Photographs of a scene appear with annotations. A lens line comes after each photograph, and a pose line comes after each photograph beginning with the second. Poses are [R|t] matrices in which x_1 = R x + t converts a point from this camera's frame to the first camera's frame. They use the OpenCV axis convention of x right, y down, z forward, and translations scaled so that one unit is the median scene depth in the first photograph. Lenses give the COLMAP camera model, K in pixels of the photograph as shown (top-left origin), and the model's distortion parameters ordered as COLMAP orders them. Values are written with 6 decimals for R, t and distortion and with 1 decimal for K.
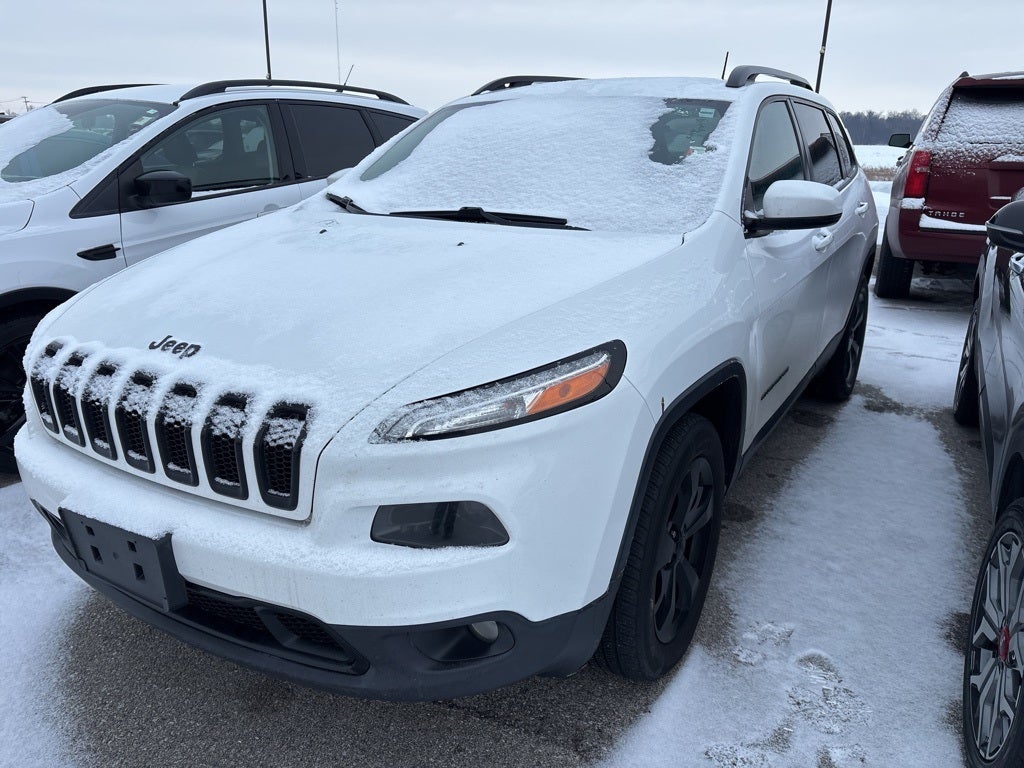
lens RADIAL K [[763.9, 0, 515.2], [0, 763.9, 382.4], [0, 0, 1]] dist [0.083558, -0.095644]
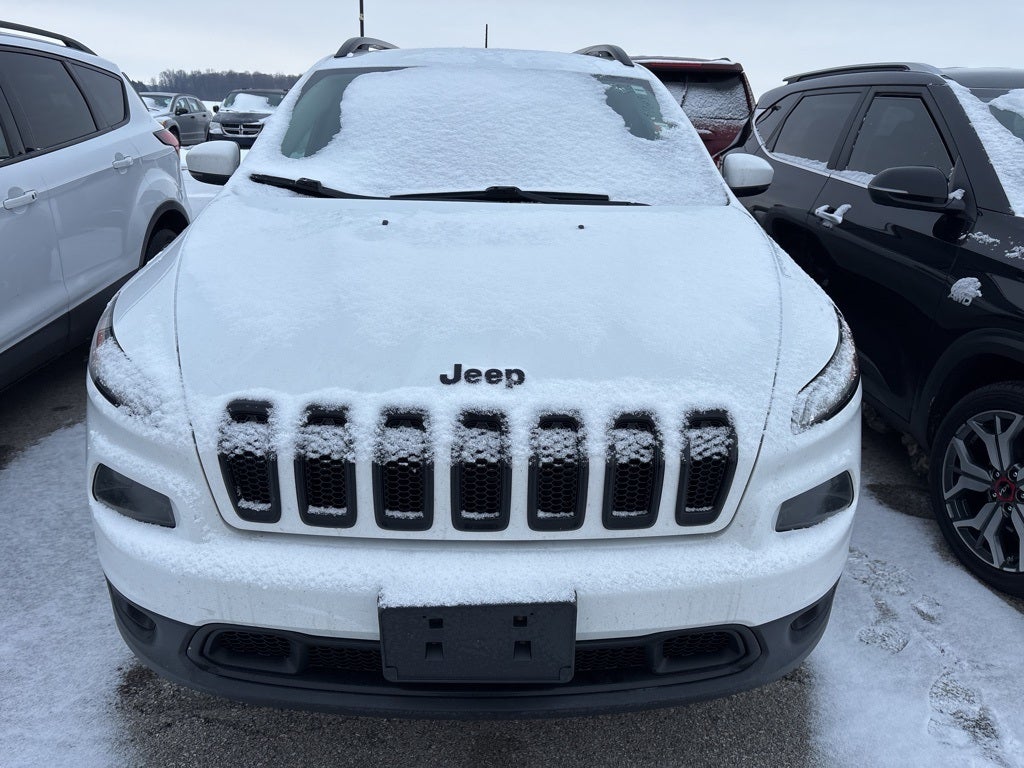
lens RADIAL K [[765.5, 0, 512.4], [0, 765.5, 387.9], [0, 0, 1]] dist [0.079965, -0.087856]
pose [[0.836353, -0.169916, 0.521193, -0.654131], [0.144349, 0.985459, 0.089636, -0.079181], [-0.528844, 0.000266, 0.848719, 0.228079]]
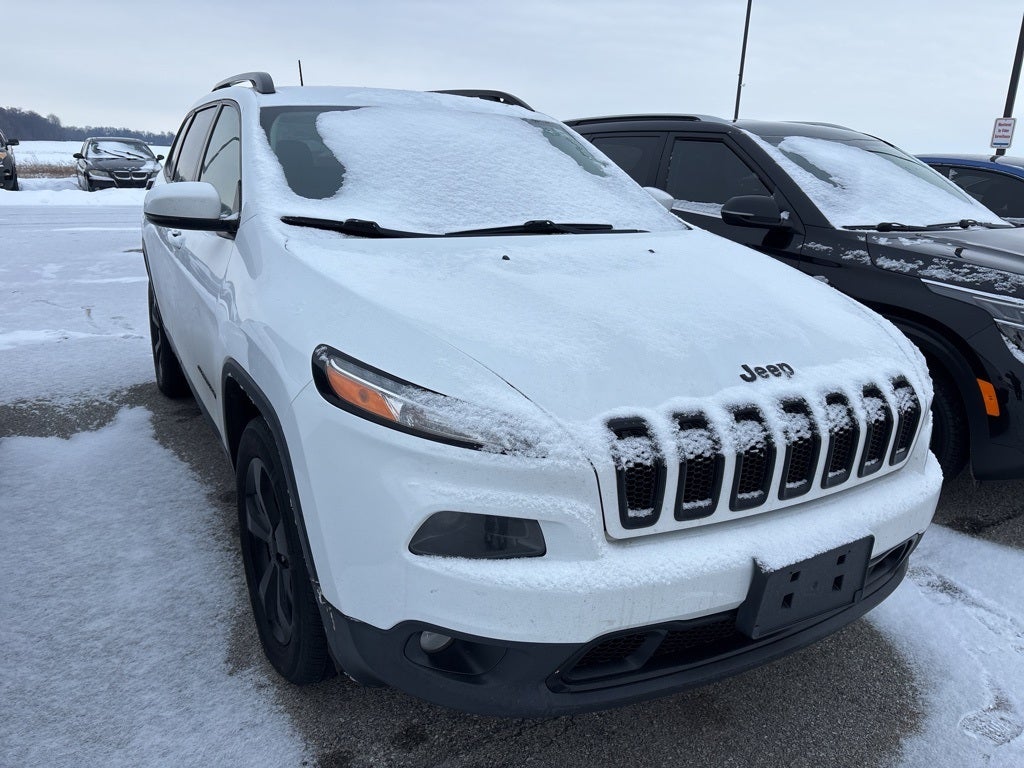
lens RADIAL K [[763.9, 0, 515.2], [0, 763.9, 382.4], [0, 0, 1]] dist [0.083558, -0.095644]
pose [[0.490341, -0.236625, 0.838793, -1.115426], [0.233657, 0.962895, 0.135043, -0.188341], [-0.839625, 0.129773, 0.527437, 0.584777]]
